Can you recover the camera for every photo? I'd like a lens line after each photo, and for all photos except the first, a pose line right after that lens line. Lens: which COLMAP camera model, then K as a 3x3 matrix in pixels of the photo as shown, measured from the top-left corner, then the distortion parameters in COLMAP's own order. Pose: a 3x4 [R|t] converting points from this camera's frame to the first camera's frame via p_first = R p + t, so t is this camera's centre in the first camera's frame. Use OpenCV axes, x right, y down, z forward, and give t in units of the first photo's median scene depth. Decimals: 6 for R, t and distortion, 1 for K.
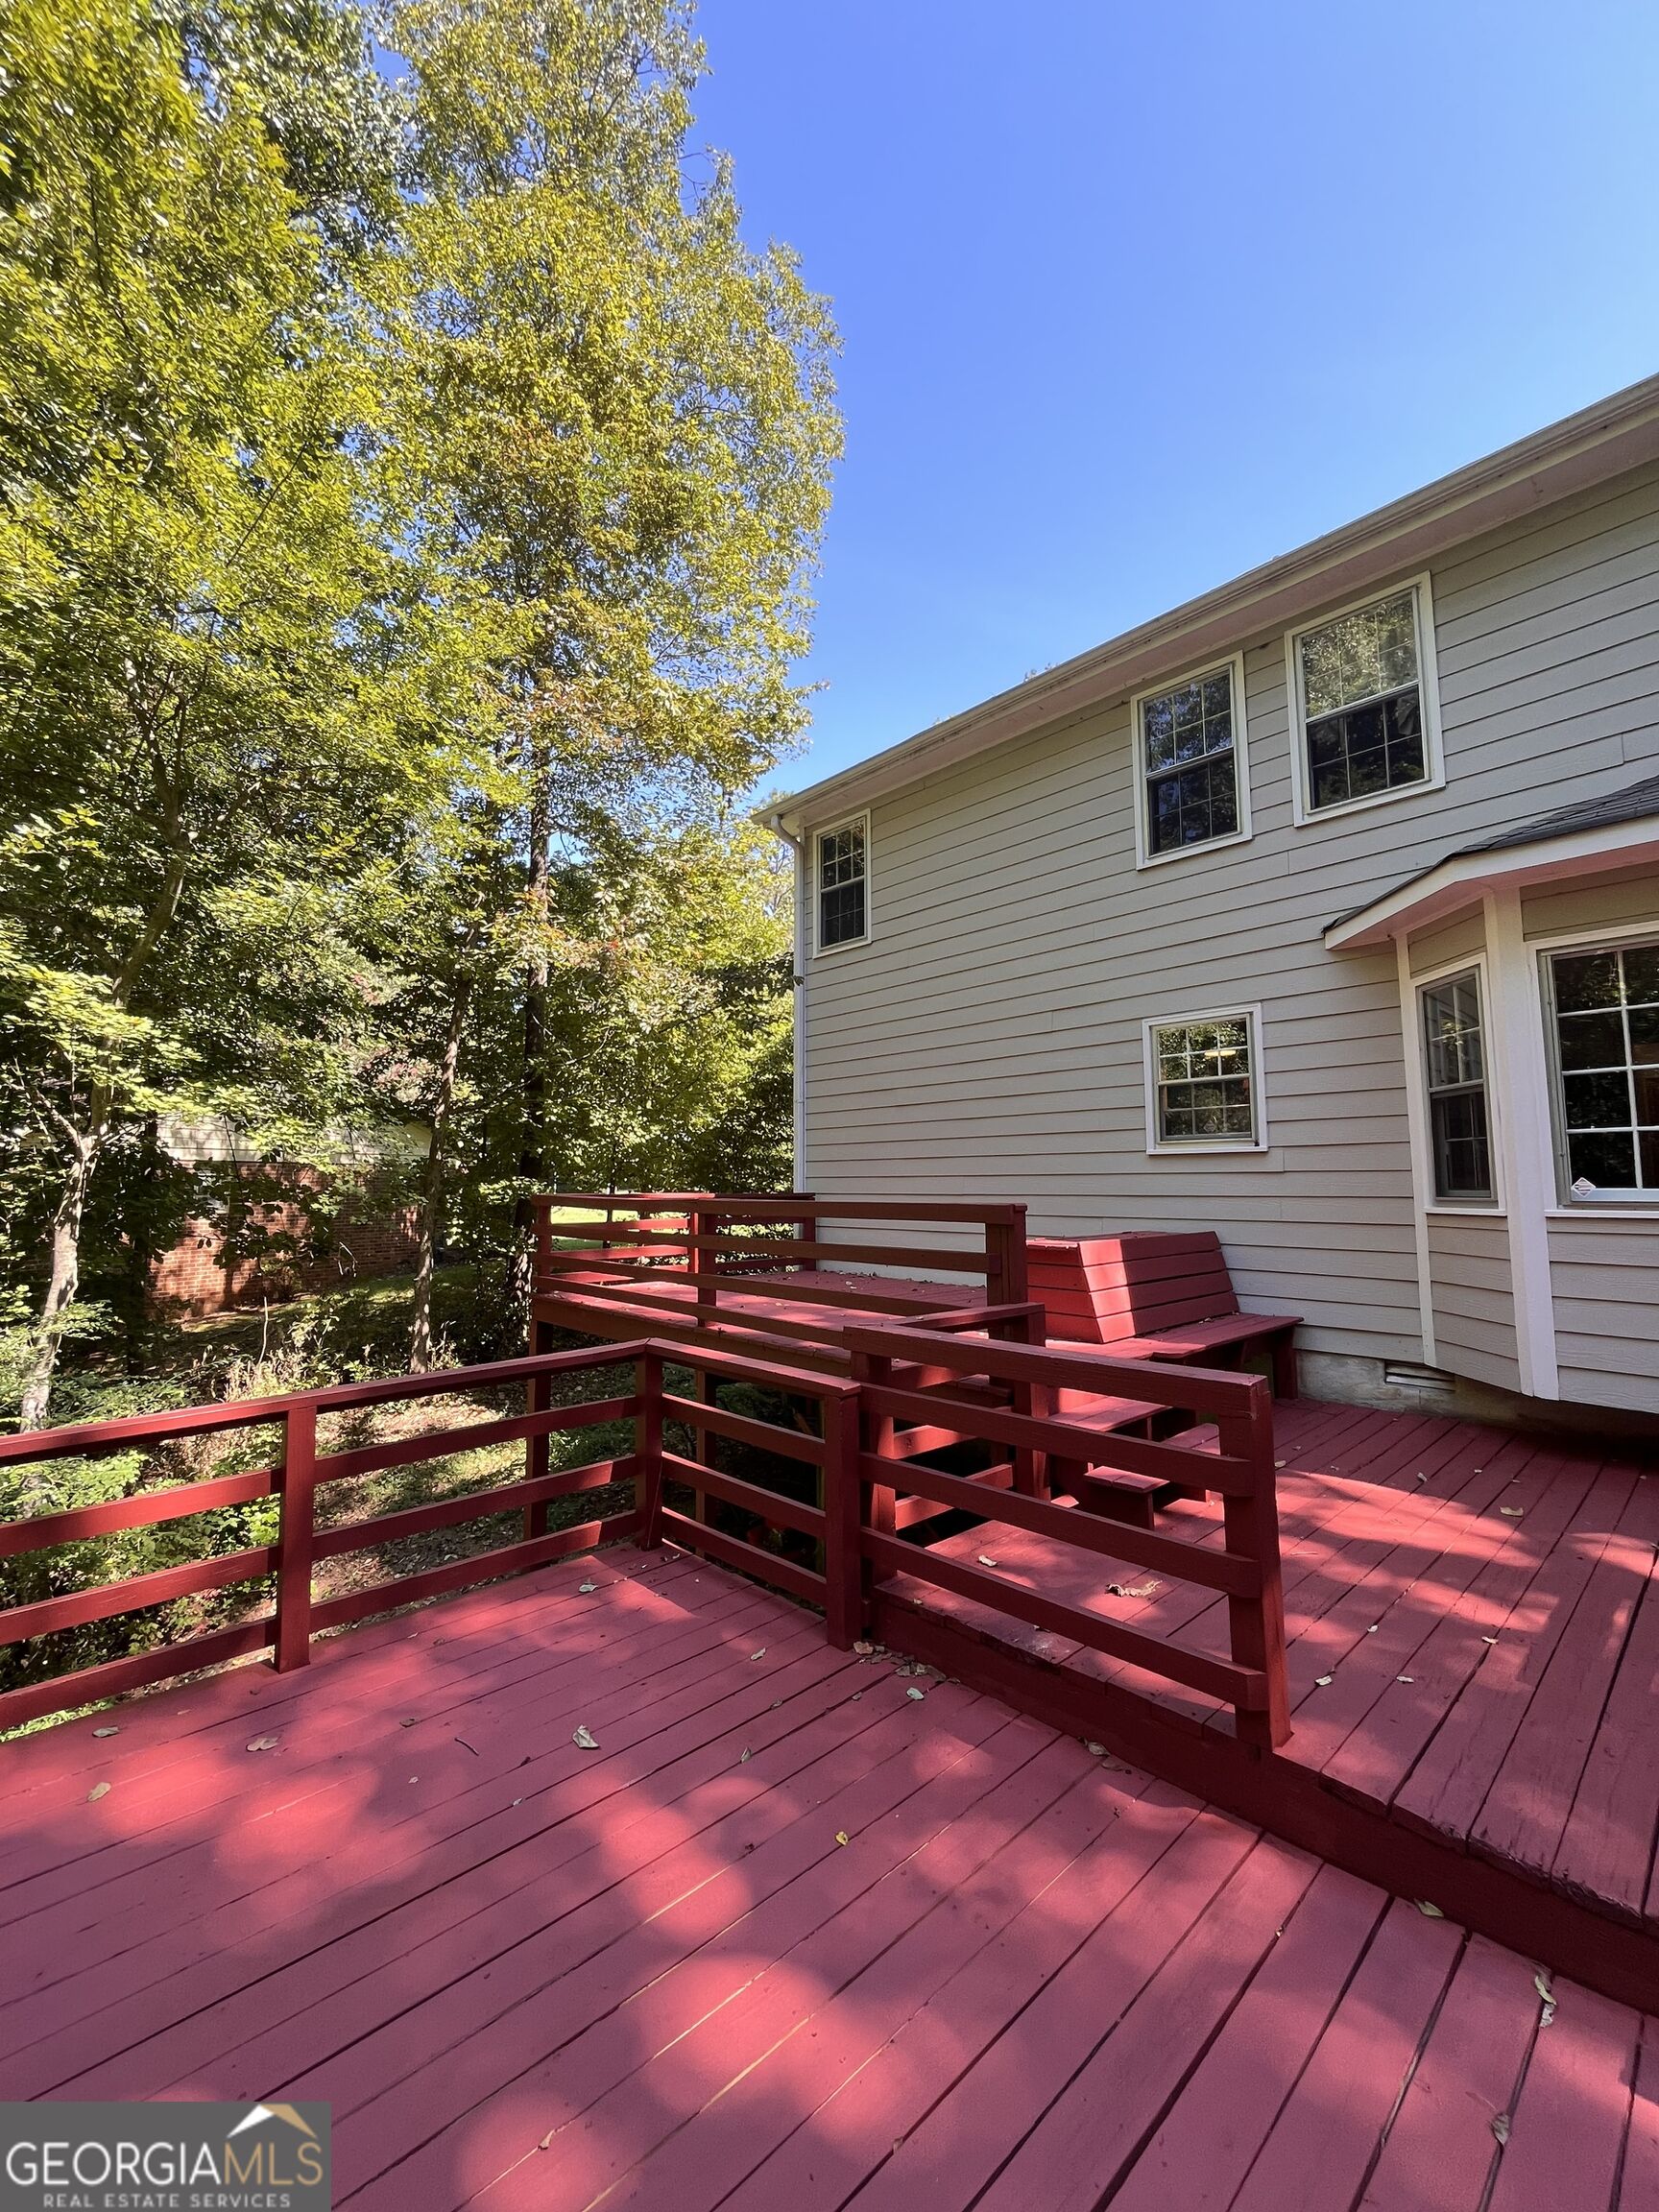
lens RADIAL K [[906.7, 0, 827.2], [0, 906.7, 1103.4], [0, 0, 1]] dist [-0.004408, -0.000802]
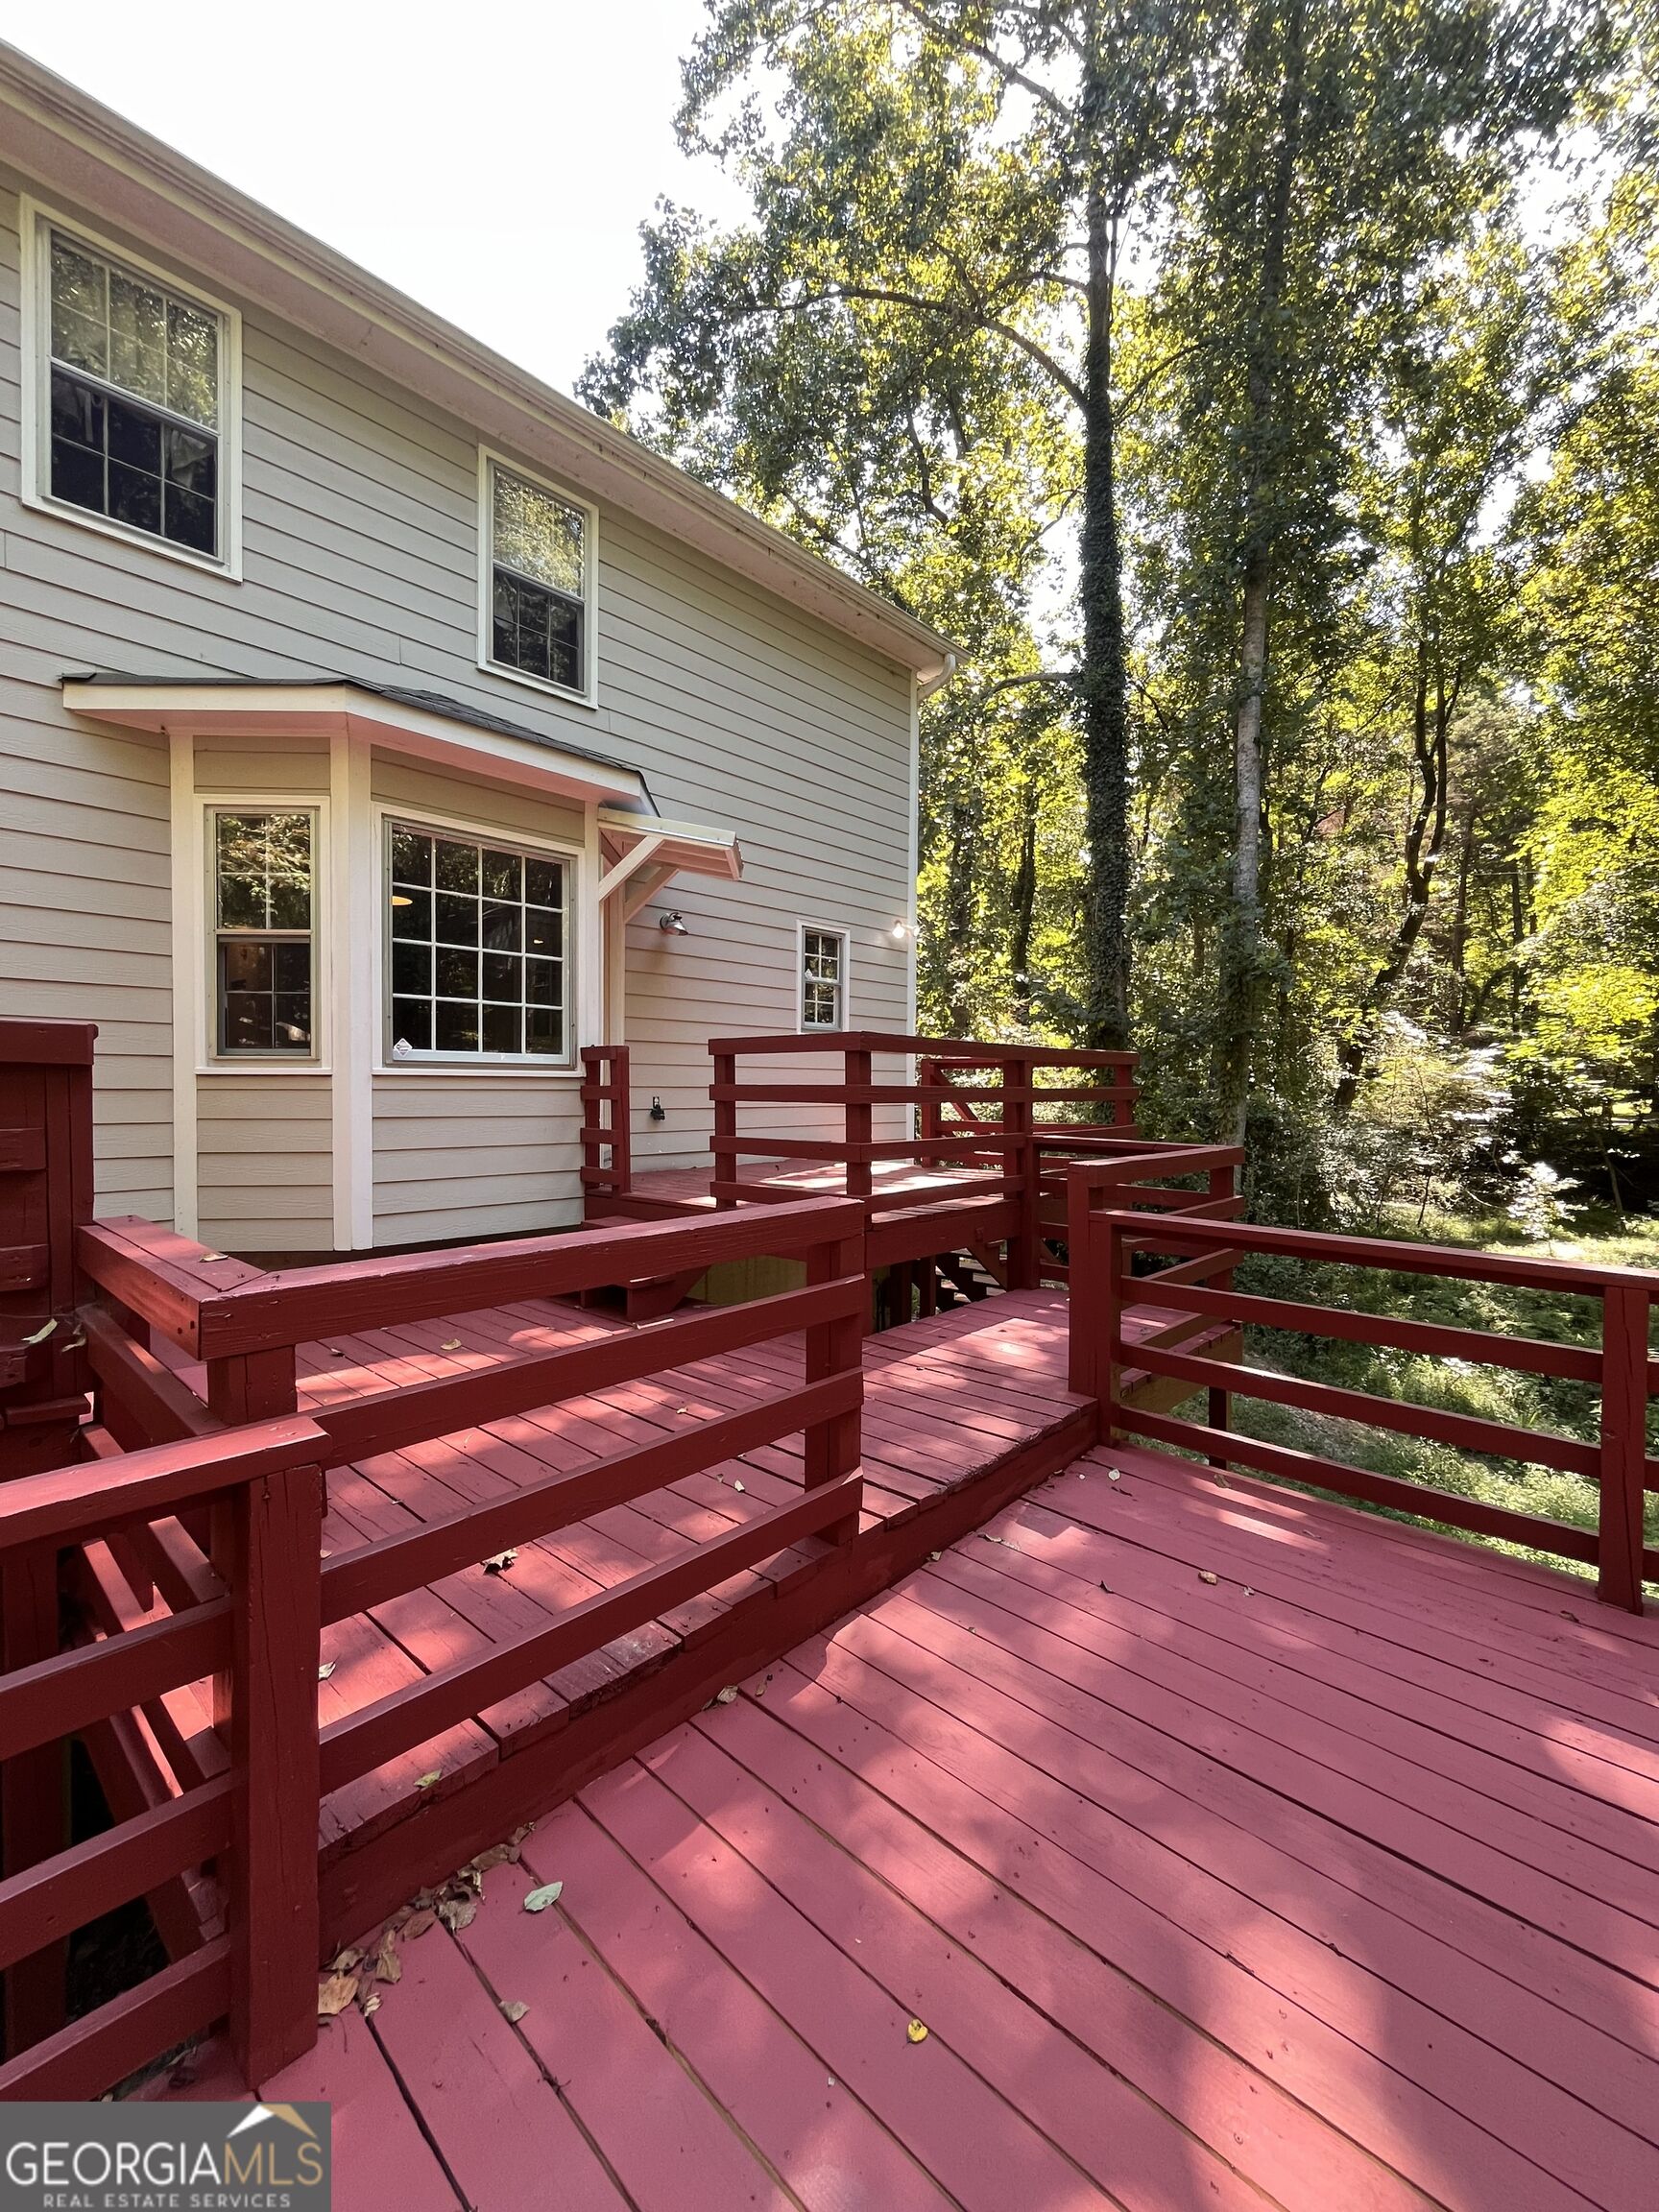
lens RADIAL K [[906.7, 0, 825.3], [0, 906.7, 1101.2], [0, 0, 1]] dist [-0.004408, -0.000802]
pose [[-0.082999, -0.020968, 0.996329, -0.287641], [-0.101888, 0.994718, 0.012446, 0.091606], [-0.991327, -0.100481, -0.084697, 0.582804]]
